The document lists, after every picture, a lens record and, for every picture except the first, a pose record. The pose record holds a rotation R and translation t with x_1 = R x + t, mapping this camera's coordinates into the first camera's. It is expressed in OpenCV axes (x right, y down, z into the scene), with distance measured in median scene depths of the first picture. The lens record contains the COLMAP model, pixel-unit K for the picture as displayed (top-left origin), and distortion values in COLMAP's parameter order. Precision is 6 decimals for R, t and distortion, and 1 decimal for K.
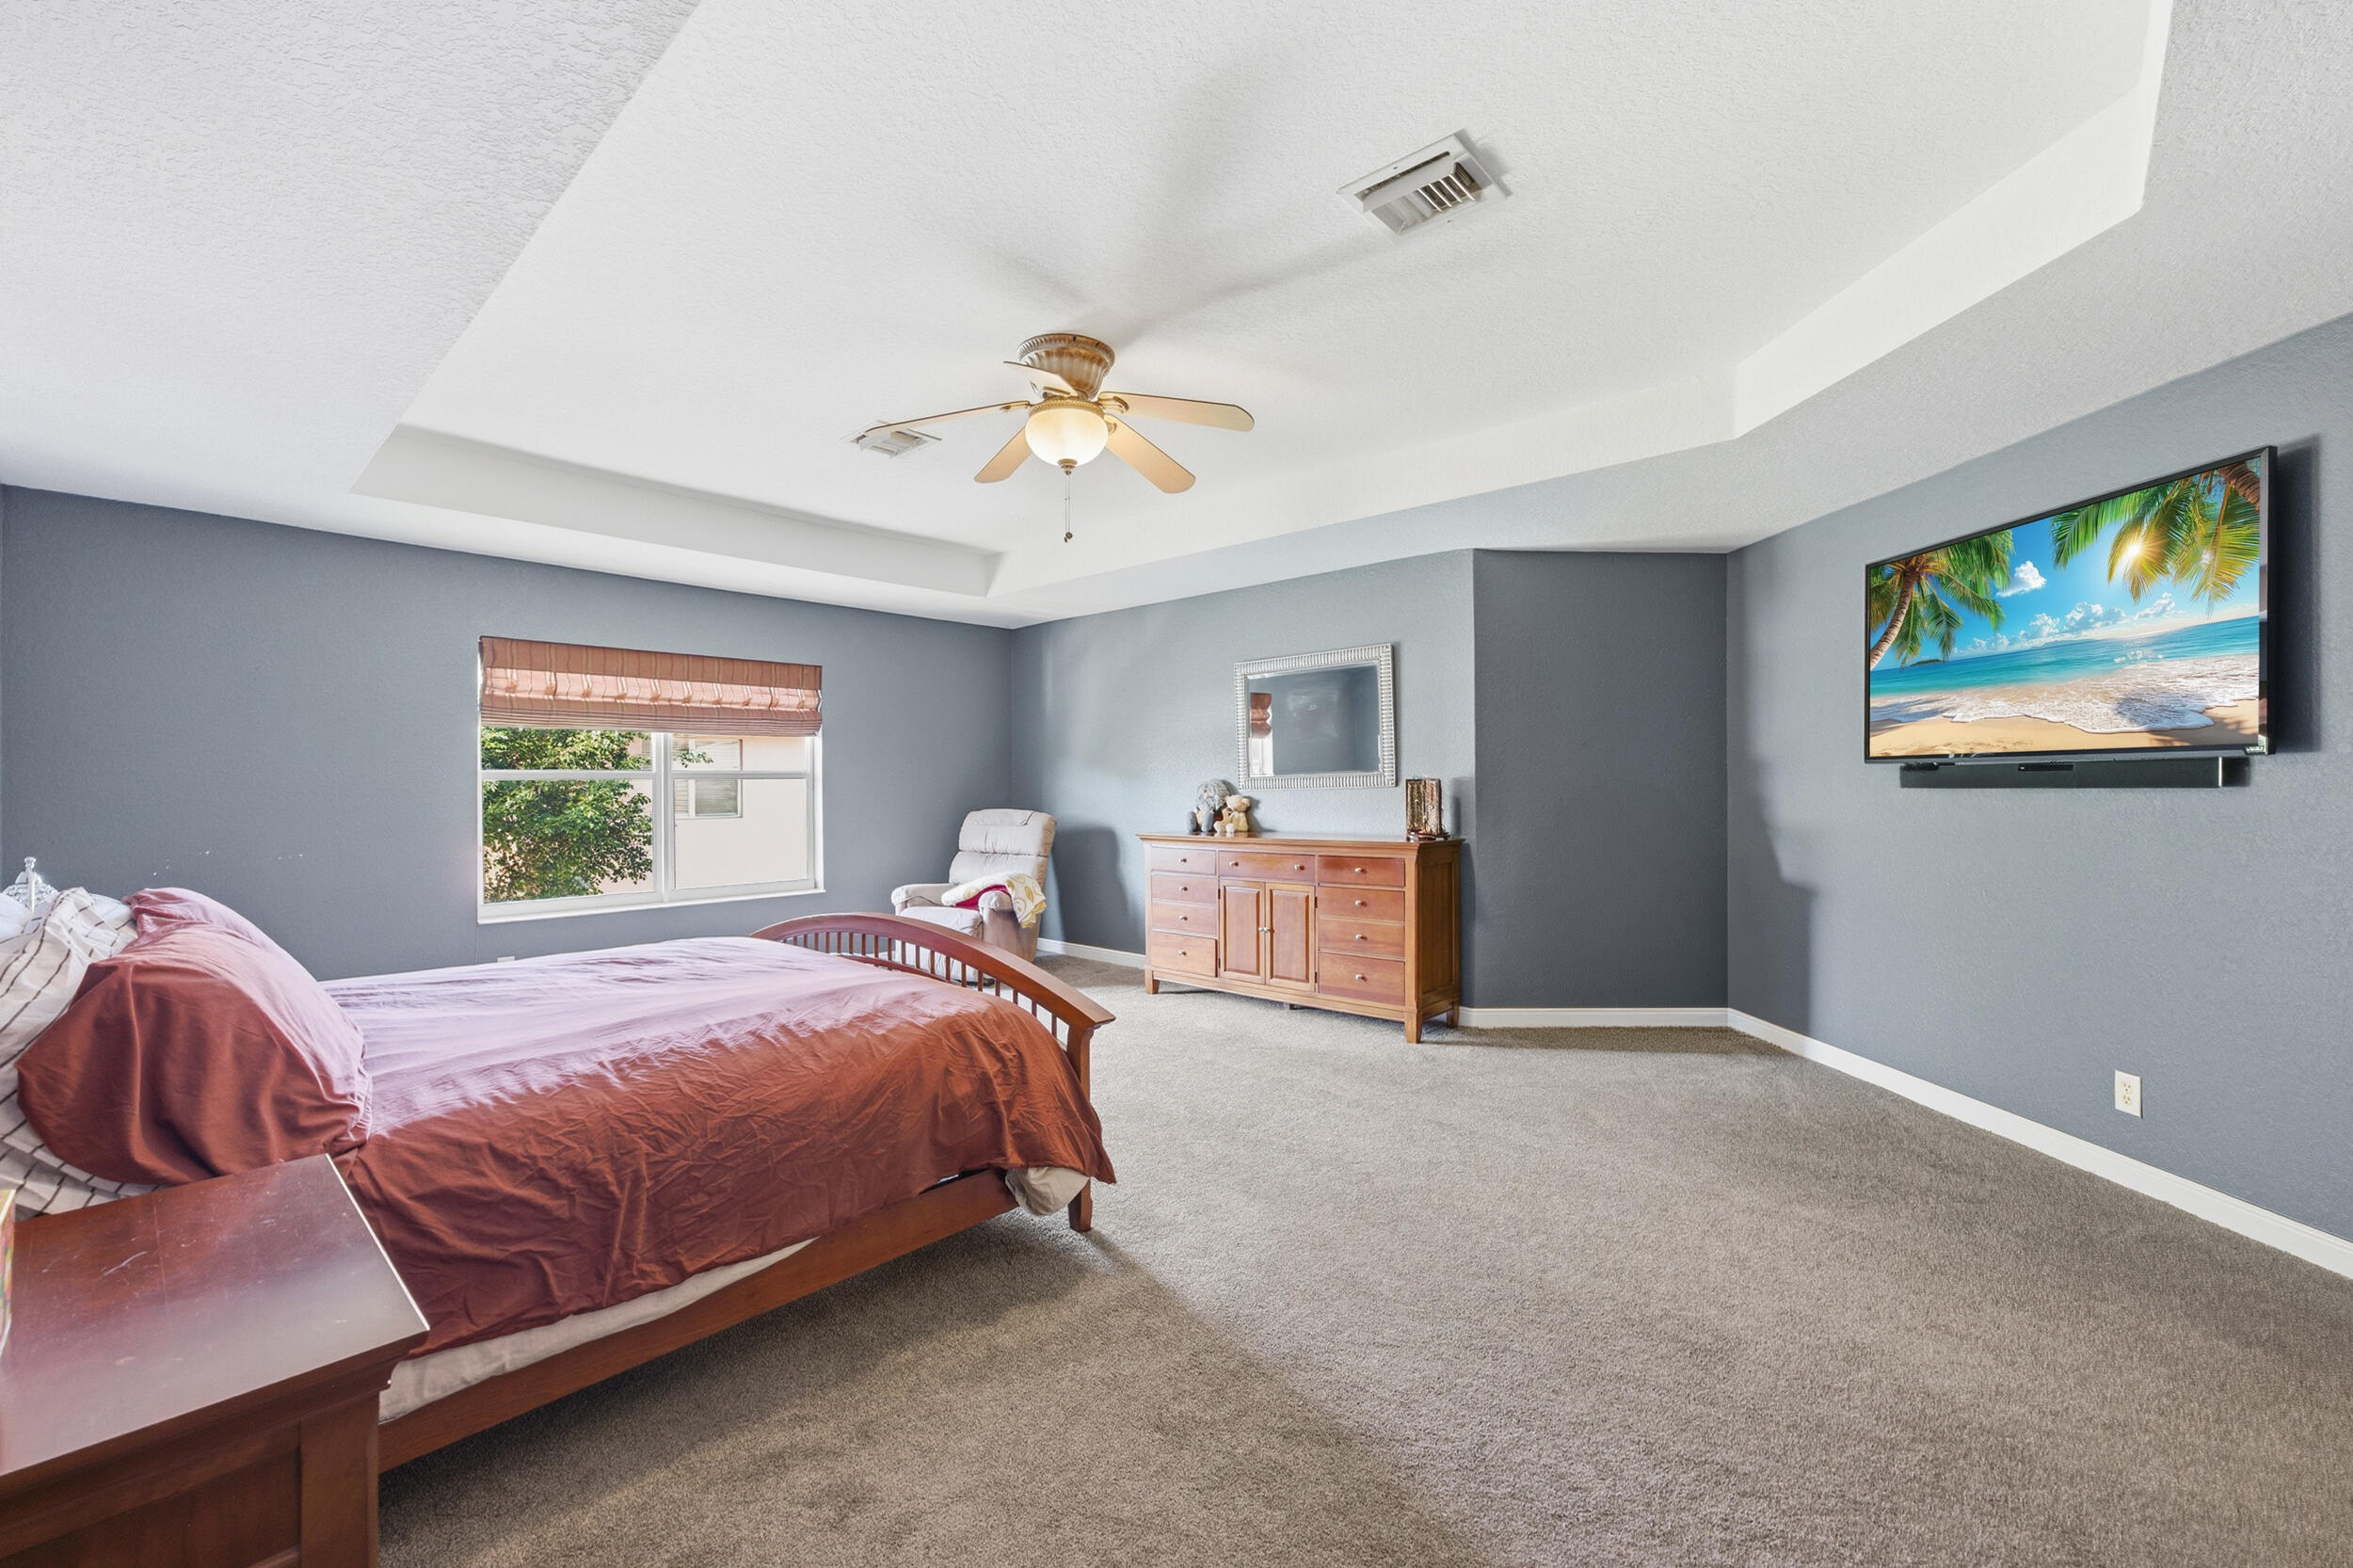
lens RADIAL K [[941.4, 0, 1183.1], [0, 941.4, 770.0], [0, 0, 1]] dist [-0.016086, 0.010414]
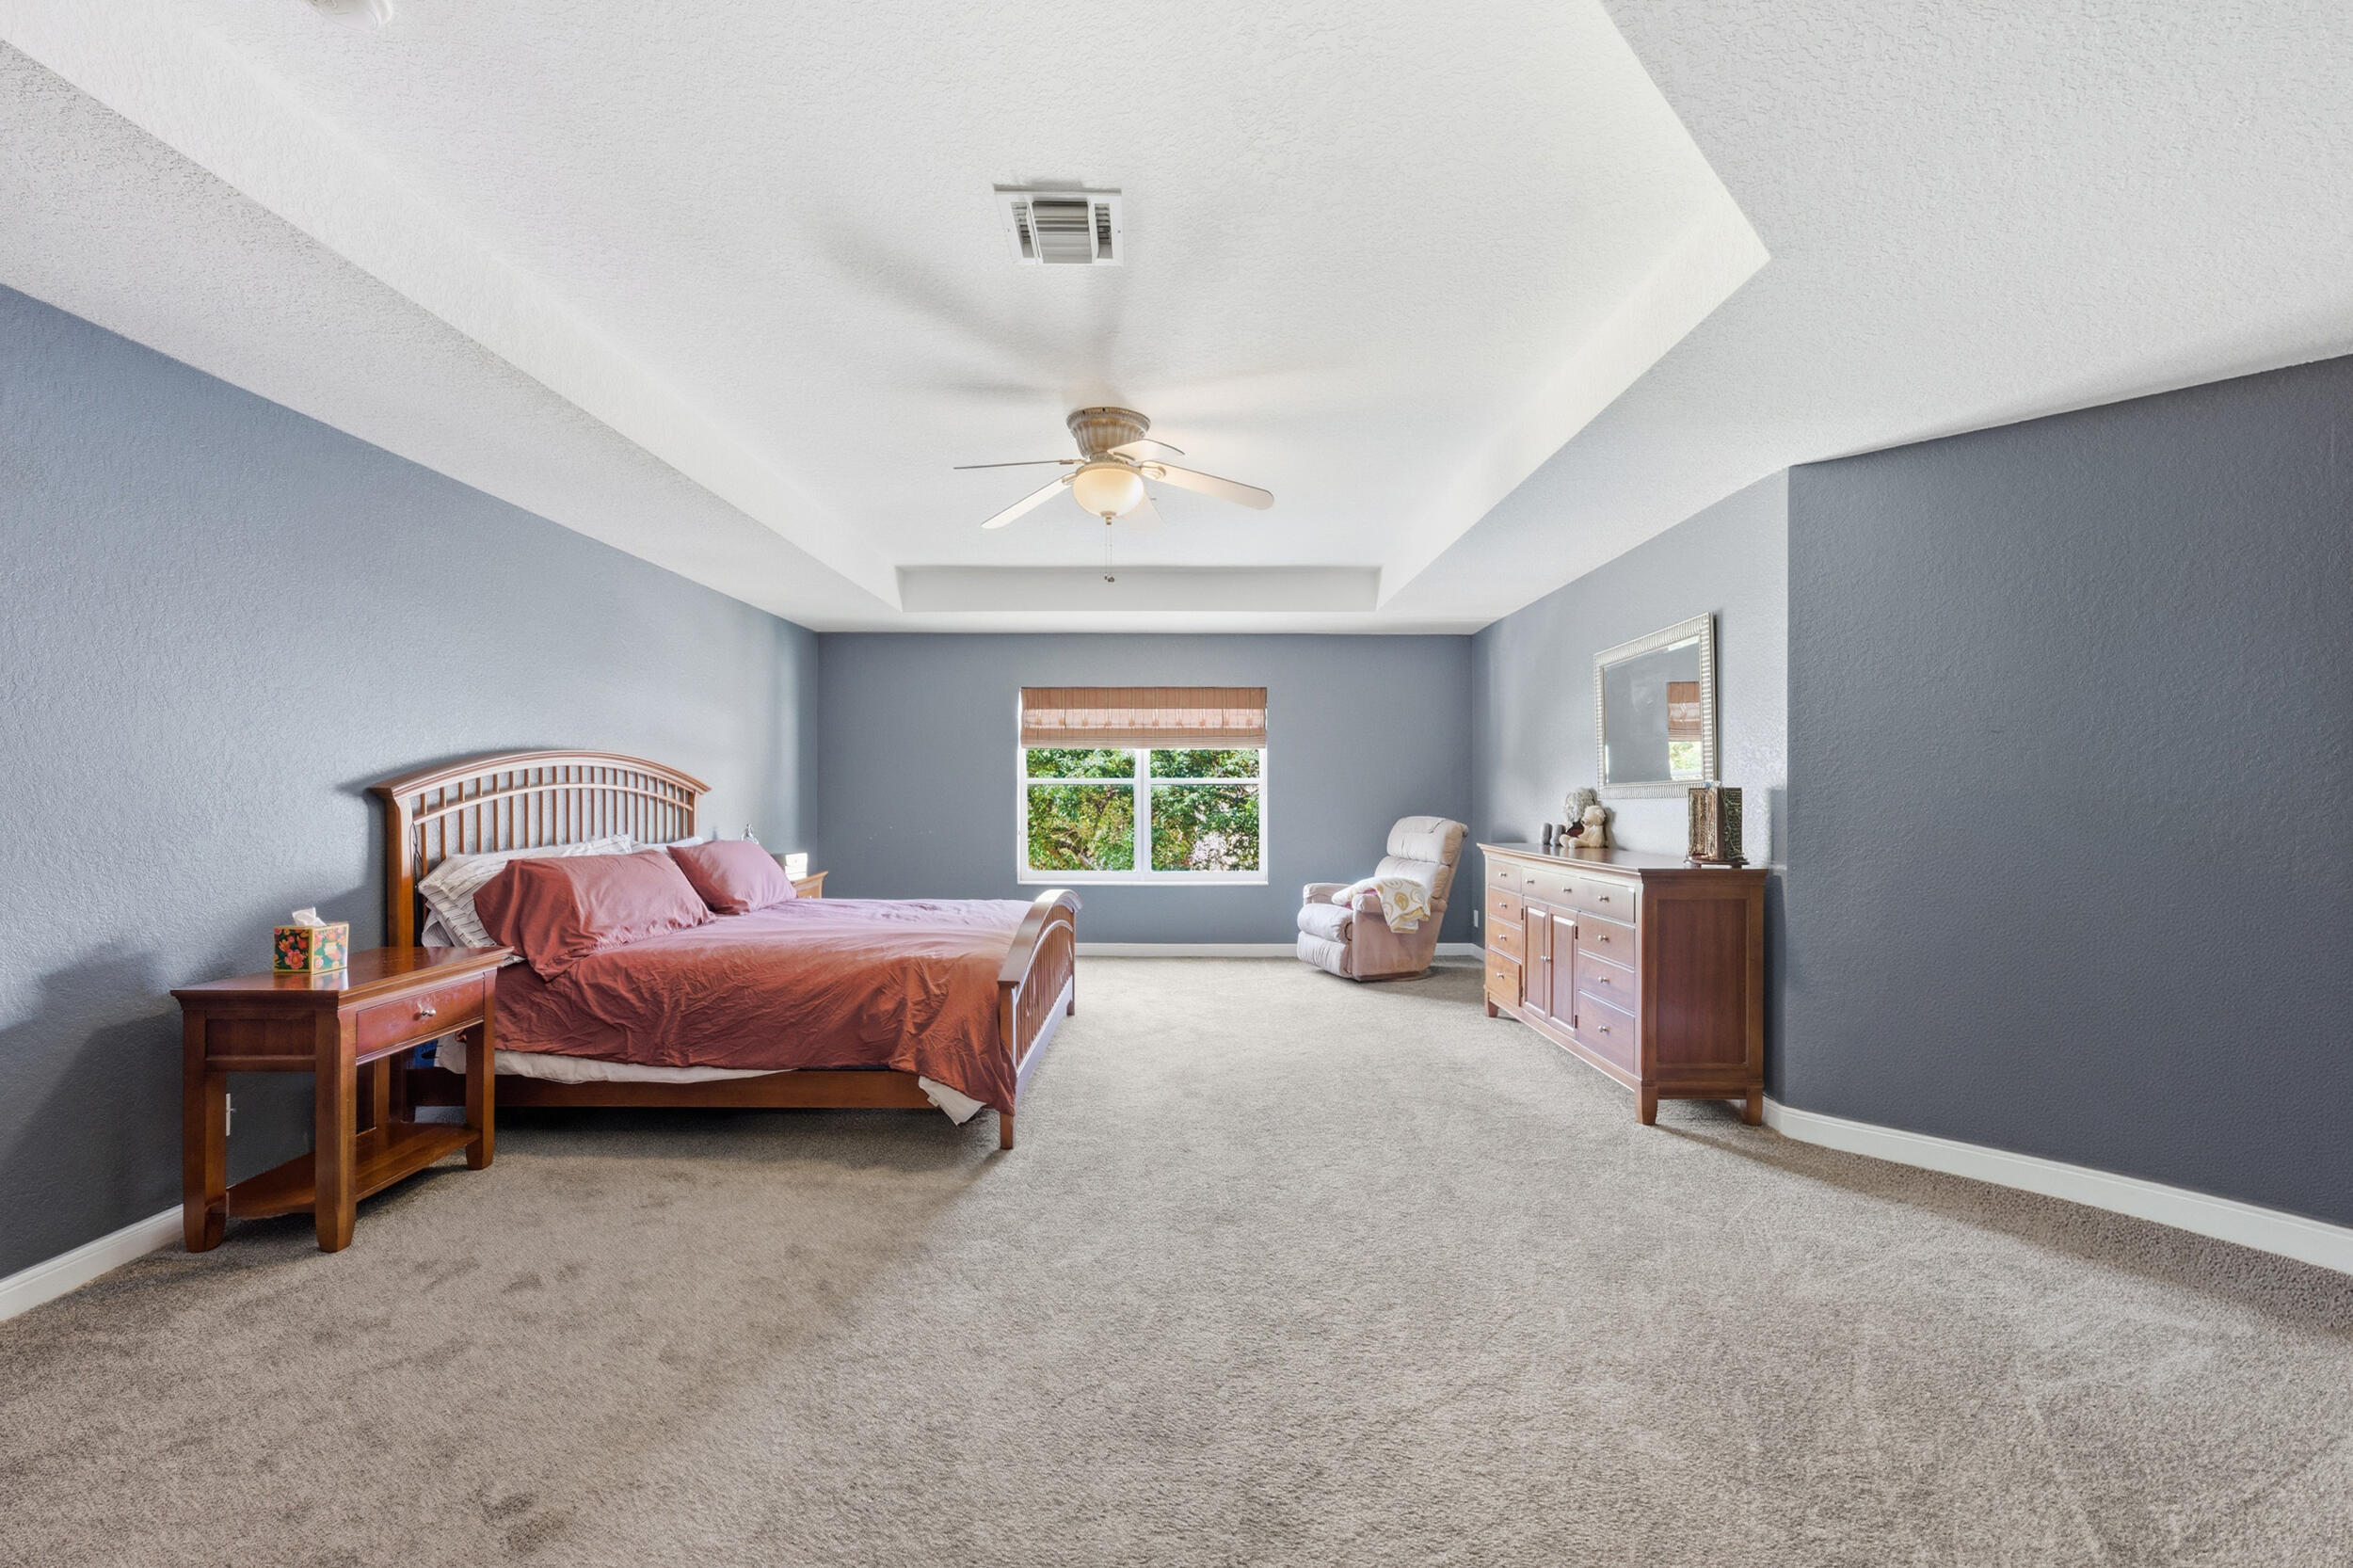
lens RADIAL K [[941.4, 0, 1183.1], [0, 941.4, 770.0], [0, 0, 1]] dist [-0.016086, 0.010414]
pose [[0.681755, -0.010848, -0.731500, 0.618108], [0.004746, 0.999935, -0.010405, 0.003588], [0.731565, 0.003622, 0.681762, 0.209866]]
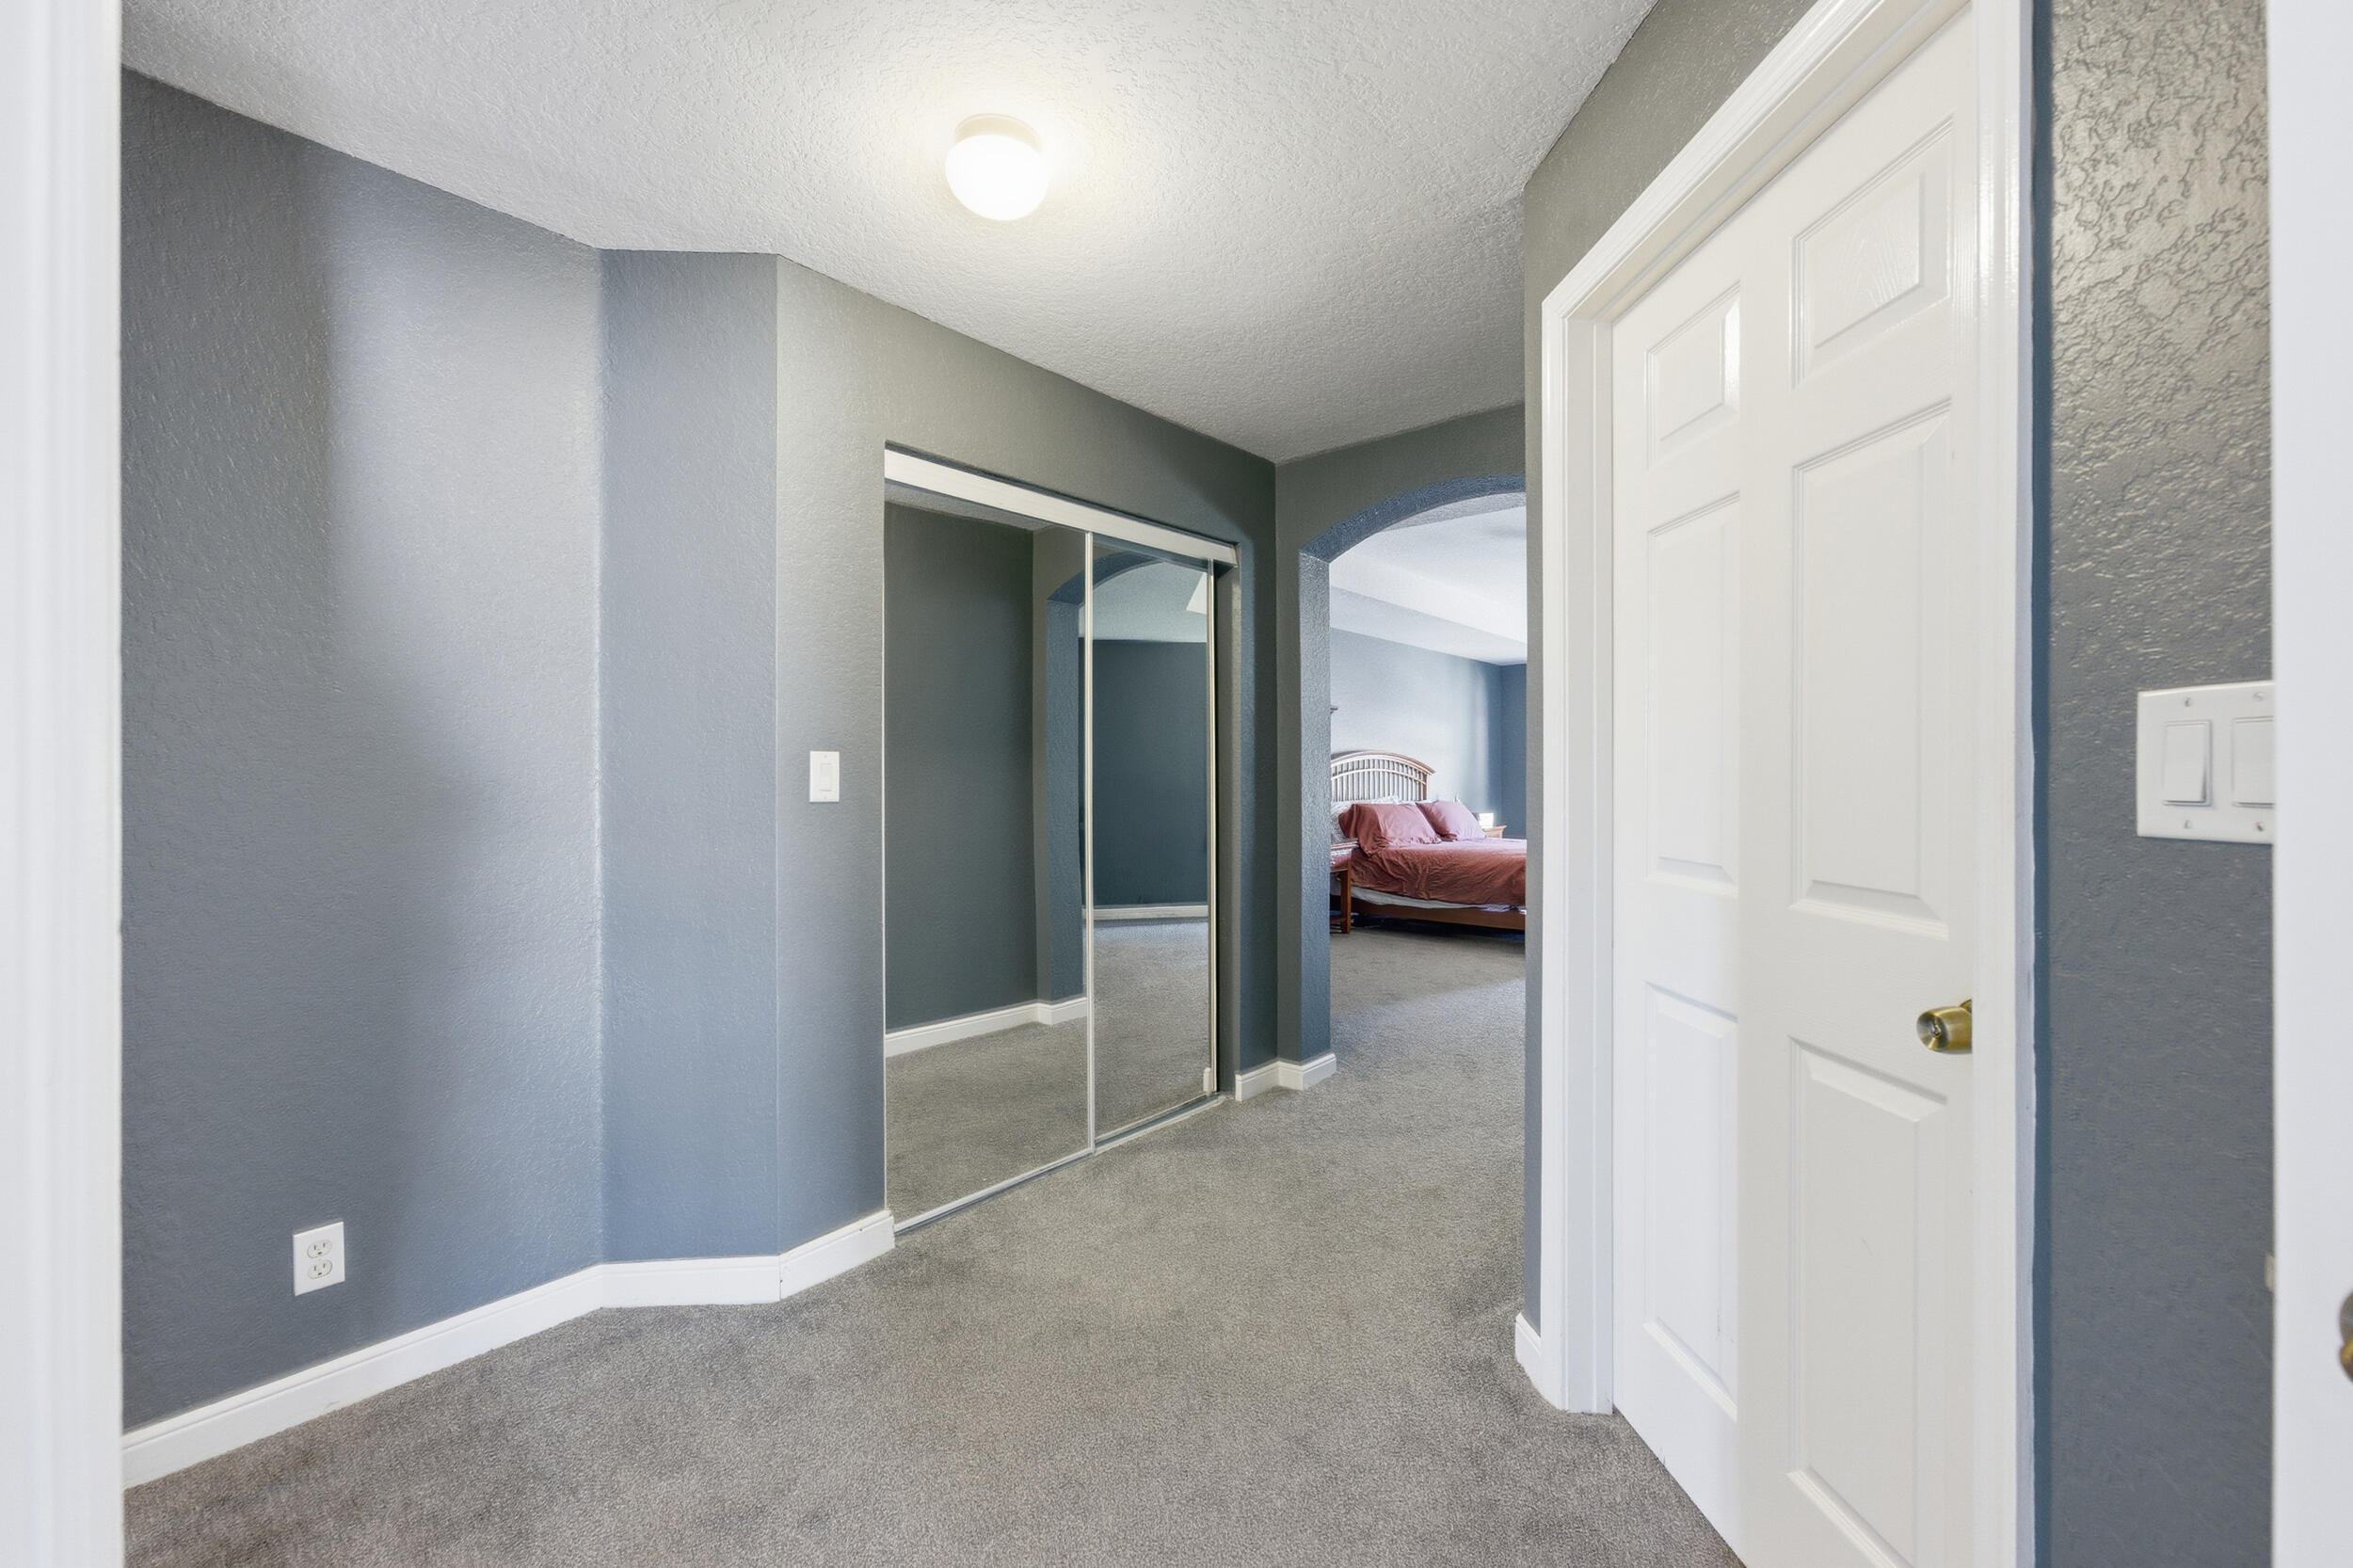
lens RADIAL K [[941.4, 0, 1183.1], [0, 941.4, 770.0], [0, 0, 1]] dist [-0.016086, 0.010414]
pose [[0.027667, 0.000205, -0.999617, 1.417191], [0.008030, 0.999968, 0.000427, 0.004285], [0.999585, -0.008039, 0.027664, -0.039762]]
